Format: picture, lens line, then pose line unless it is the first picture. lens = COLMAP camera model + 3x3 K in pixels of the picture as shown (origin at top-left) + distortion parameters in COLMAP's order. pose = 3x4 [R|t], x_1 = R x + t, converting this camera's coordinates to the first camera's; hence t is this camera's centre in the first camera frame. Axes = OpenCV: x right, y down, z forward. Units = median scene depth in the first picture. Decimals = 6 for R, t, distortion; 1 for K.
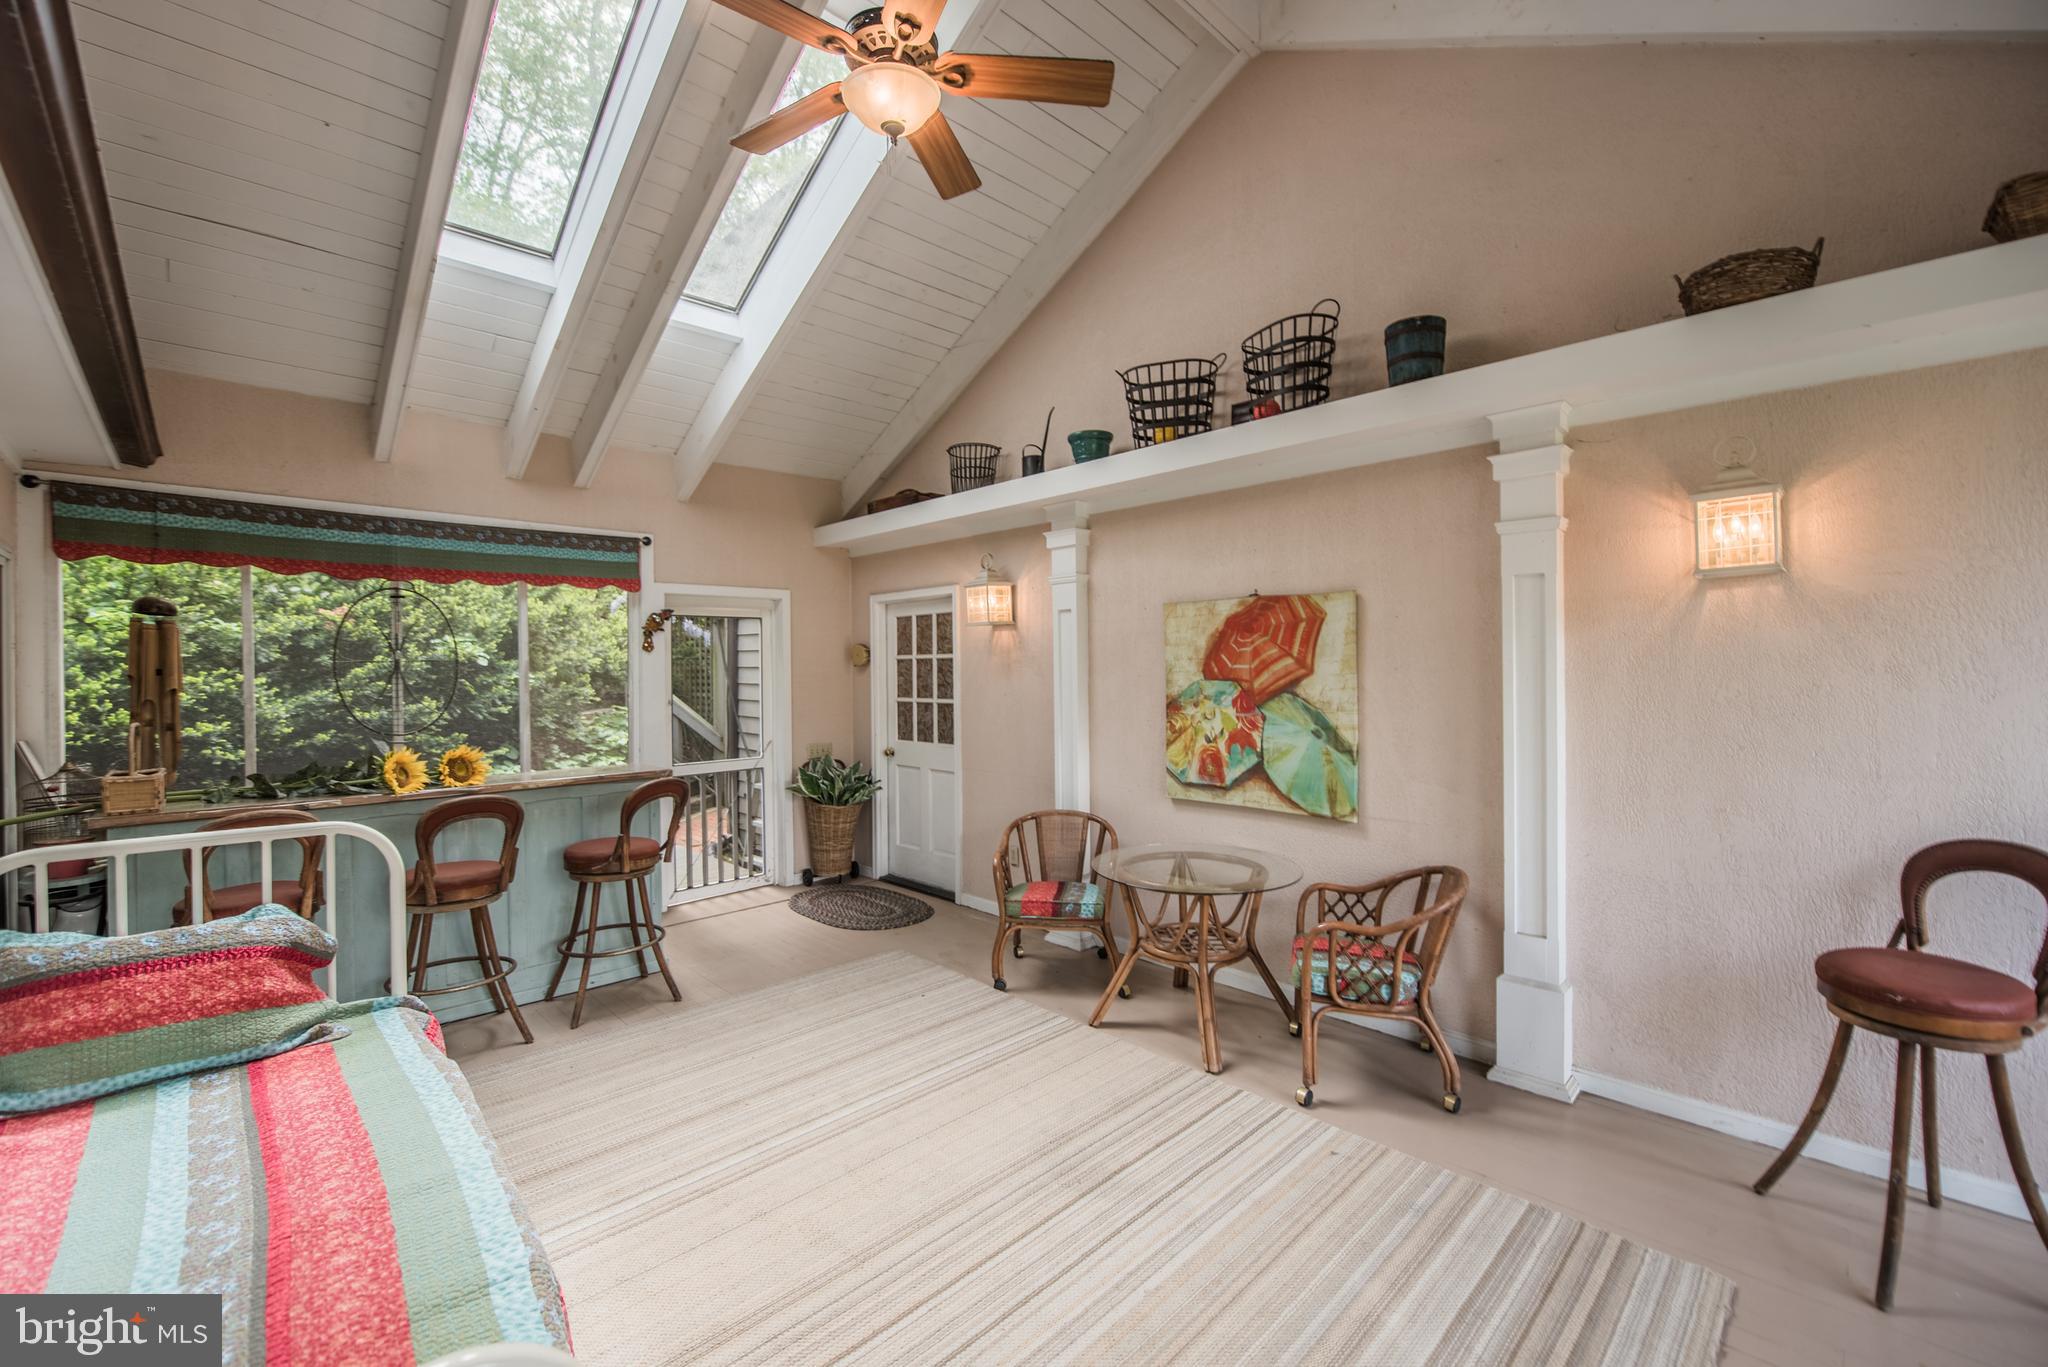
lens RADIAL K [[838.4, 0, 1021.2], [0, 838.4, 669.4], [0, 0, 1]] dist [-0.013233, -0.000839]
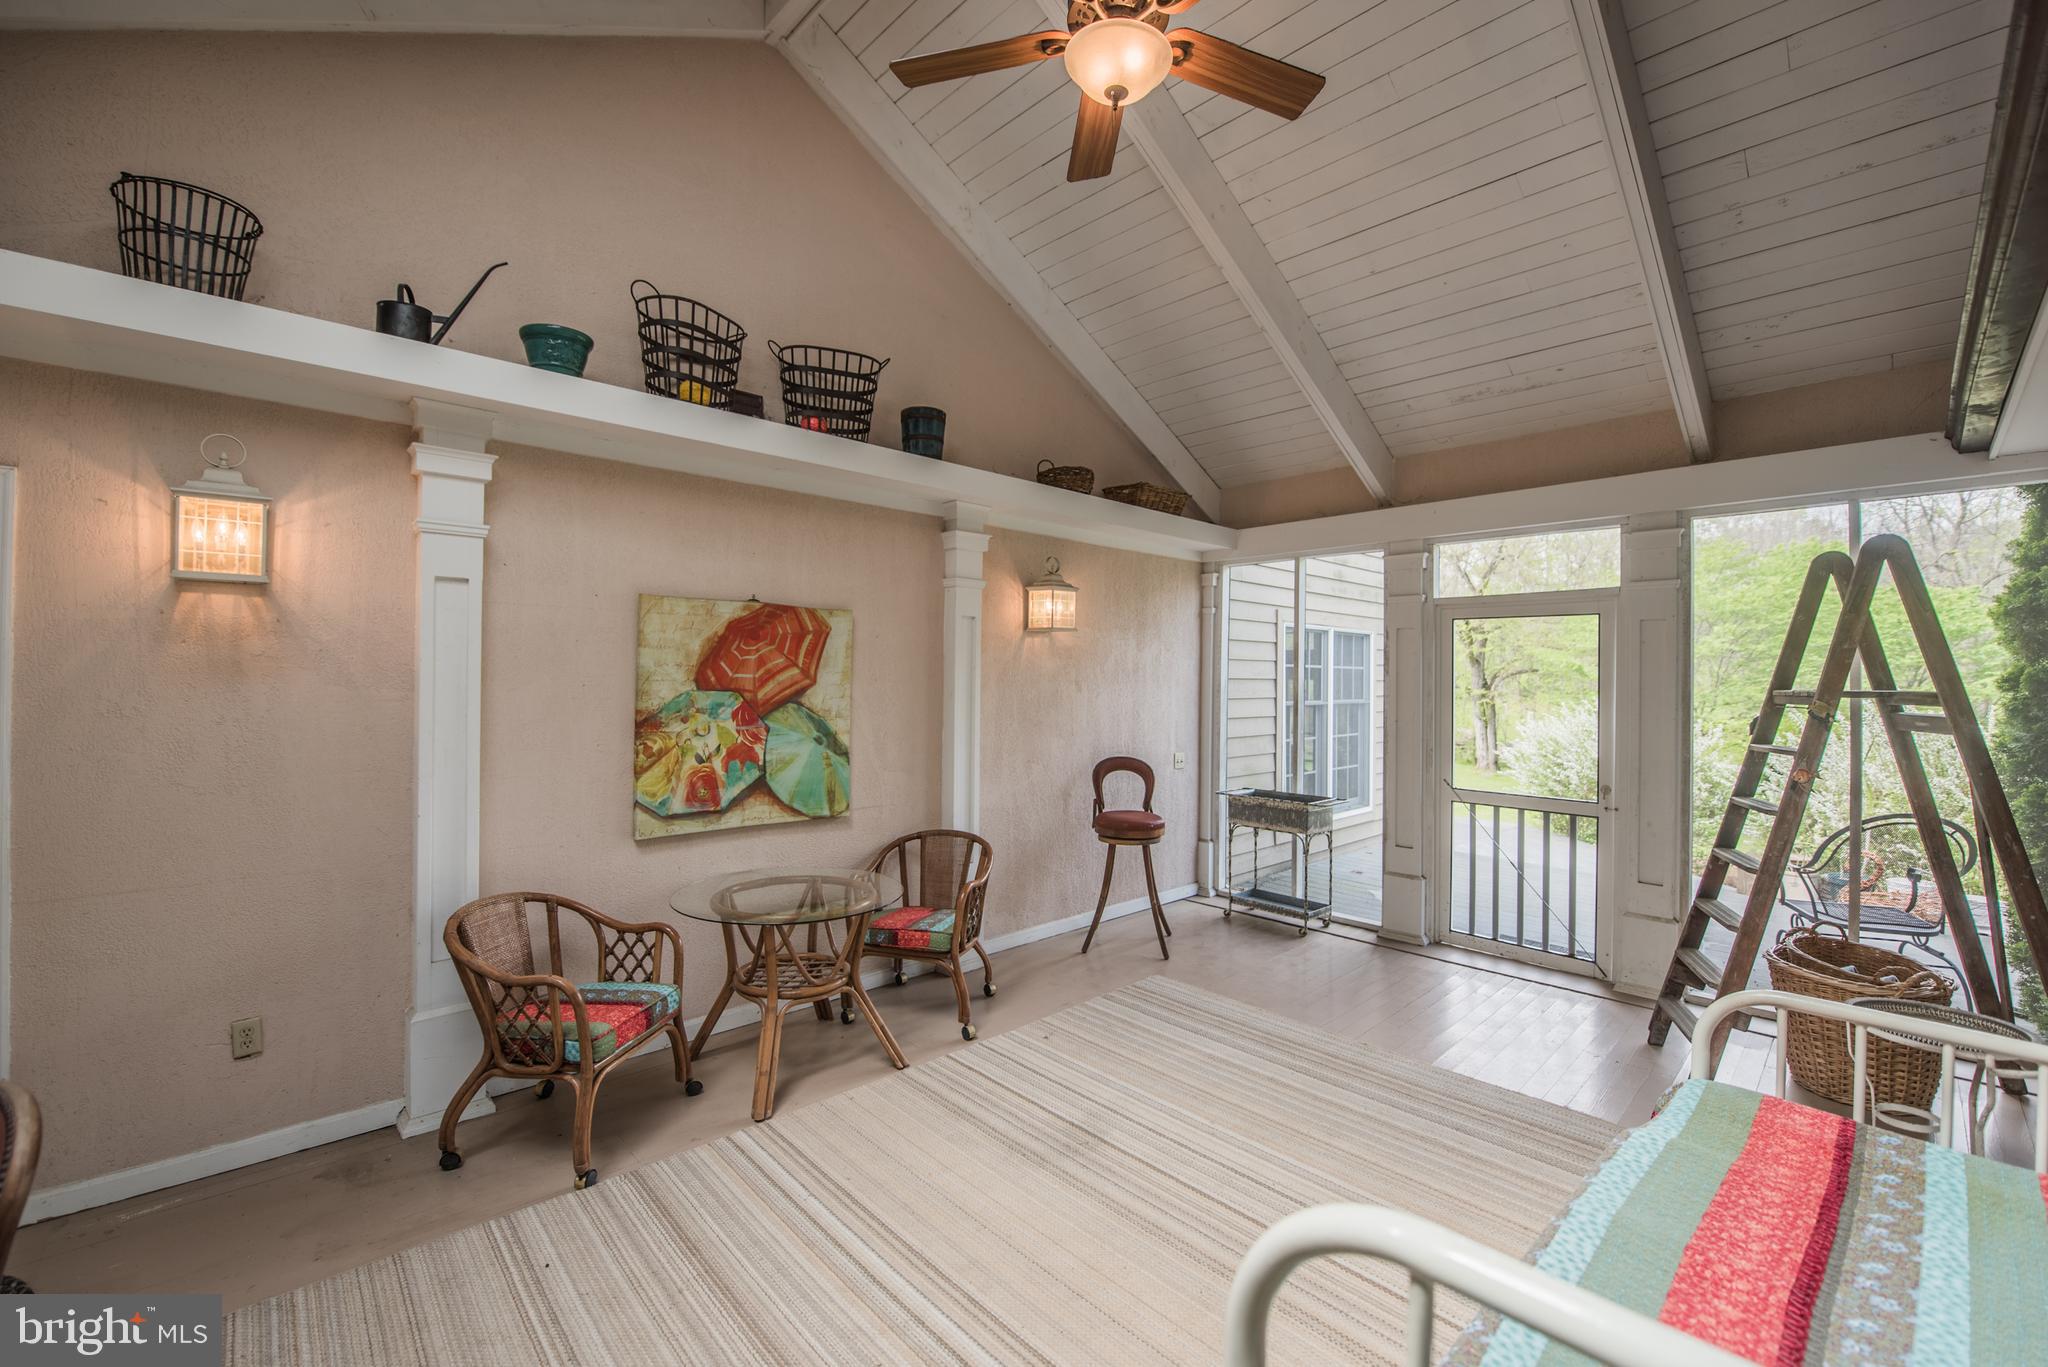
lens RADIAL K [[838.4, 0, 1025.2], [0, 838.4, 673.5], [0, 0, 1]] dist [-0.013233, -0.000839]
pose [[0.013287, 0.016697, 0.999772, -0.666616], [-0.007551, 0.999834, -0.016597, 0.007286], [-0.999883, -0.007329, 0.013411, 0.683167]]
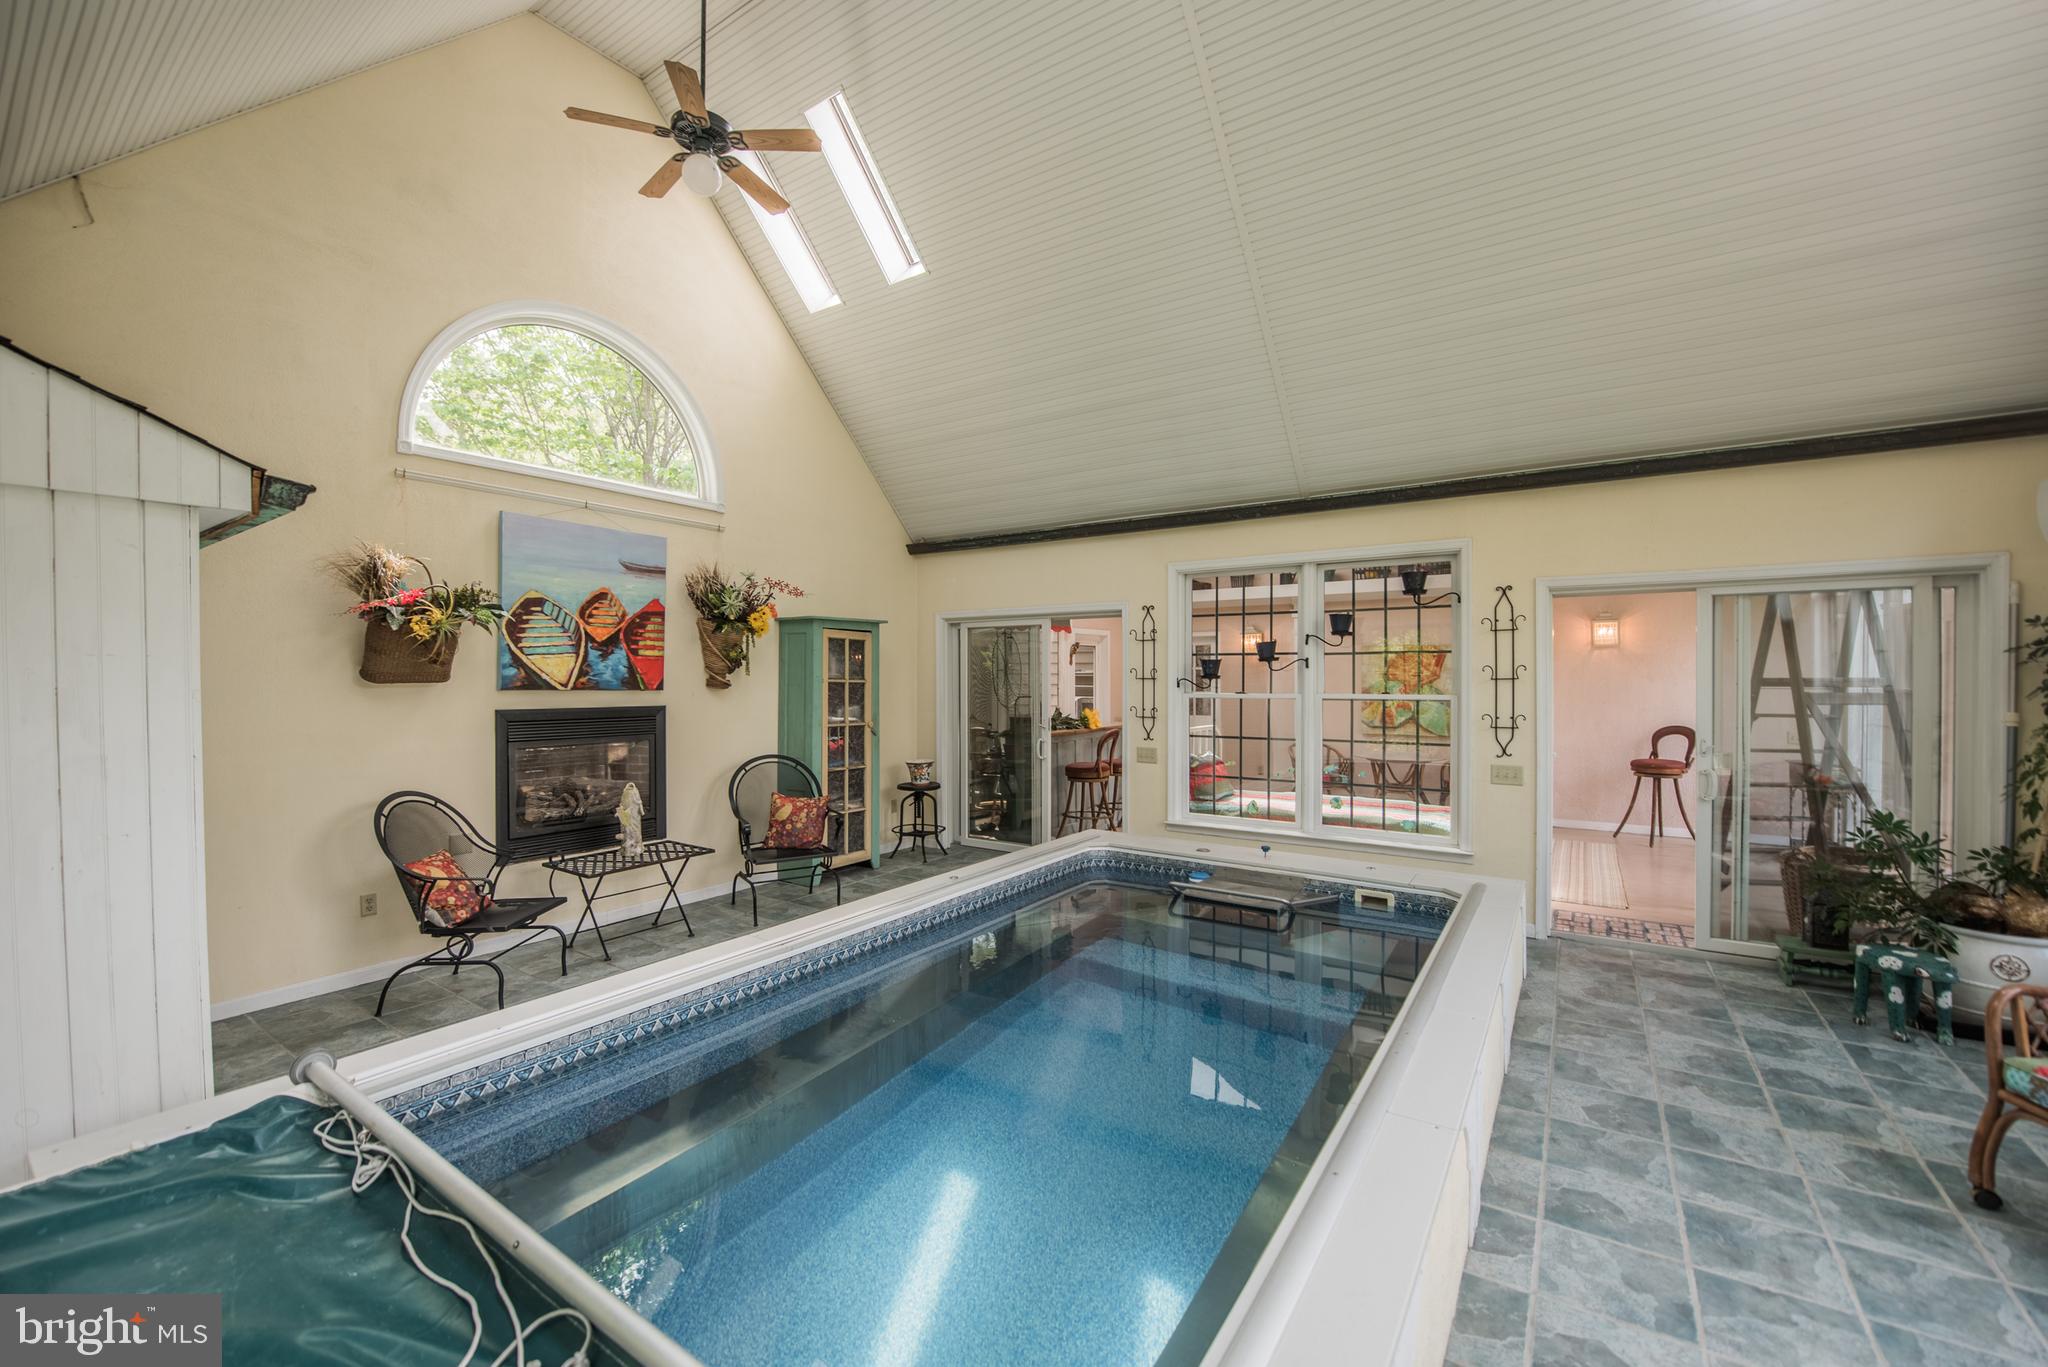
lens RADIAL K [[838.4, 0, 1001.5], [0, 838.4, 674.9], [0, 0, 1]] dist [-0.013233, -0.000839]
pose [[0.981931, 0.005971, 0.189147, -1.294268], [-0.005355, 0.999979, -0.003769, 0.011796], [-0.189166, 0.002688, 0.981941, -1.086522]]
